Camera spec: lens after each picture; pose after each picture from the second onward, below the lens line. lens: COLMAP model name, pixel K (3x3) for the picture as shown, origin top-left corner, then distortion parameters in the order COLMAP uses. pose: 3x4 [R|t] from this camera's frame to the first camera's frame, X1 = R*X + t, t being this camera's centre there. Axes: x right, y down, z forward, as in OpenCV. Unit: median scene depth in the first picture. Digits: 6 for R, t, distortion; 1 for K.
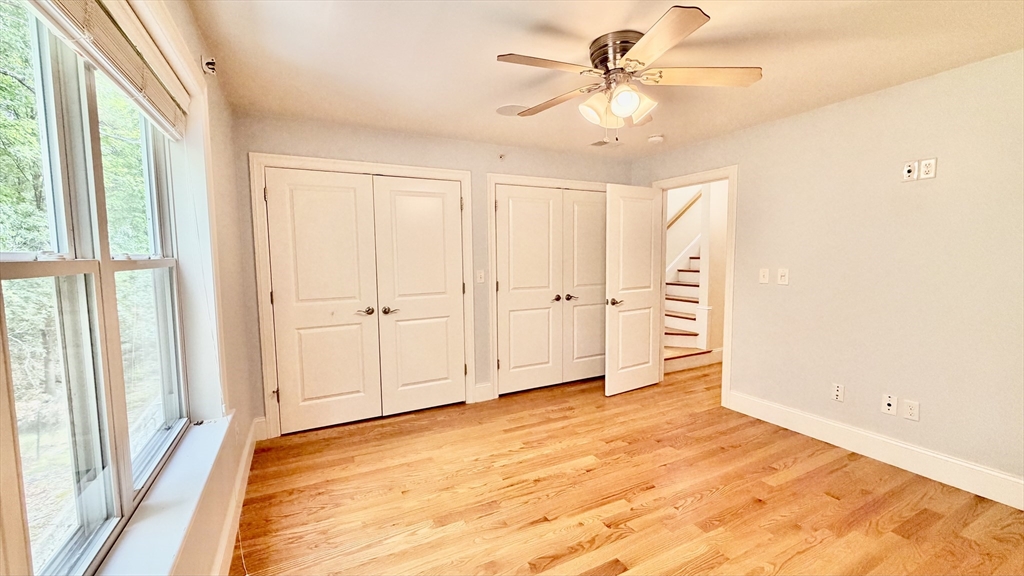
lens RADIAL K [[405.8, 0, 508.1], [0, 405.8, 287.4], [0, 0, 1]] dist [-0.000780, -0.000345]
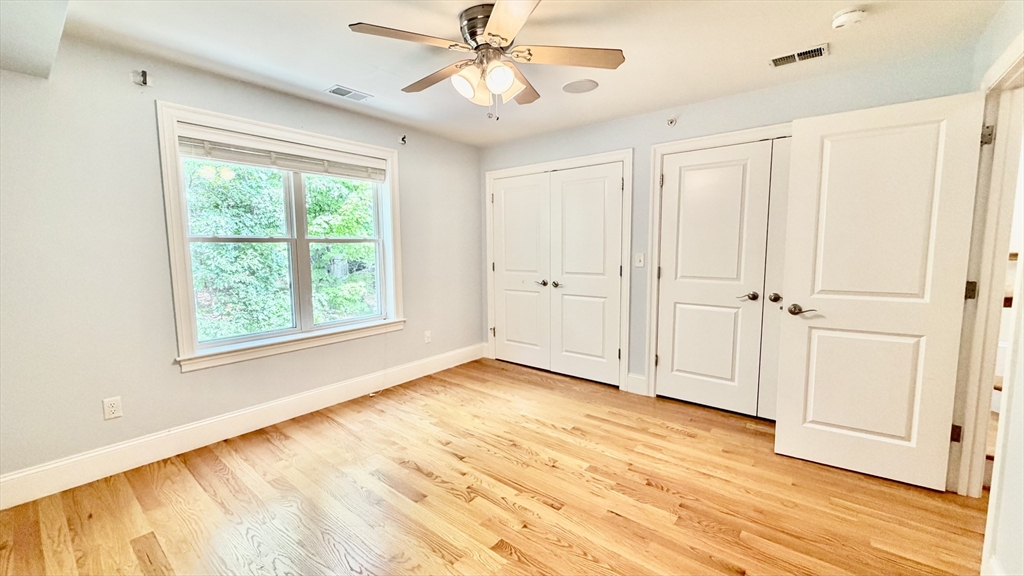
lens RADIAL K [[405.8, 0, 508.1], [0, 405.8, 287.4], [0, 0, 1]] dist [-0.000780, -0.000345]
pose [[0.403810, 0.100798, -0.909273, 0.766547], [-0.068120, 0.994465, 0.079989, -0.021434], [0.912303, 0.029640, 0.408442, 0.402388]]
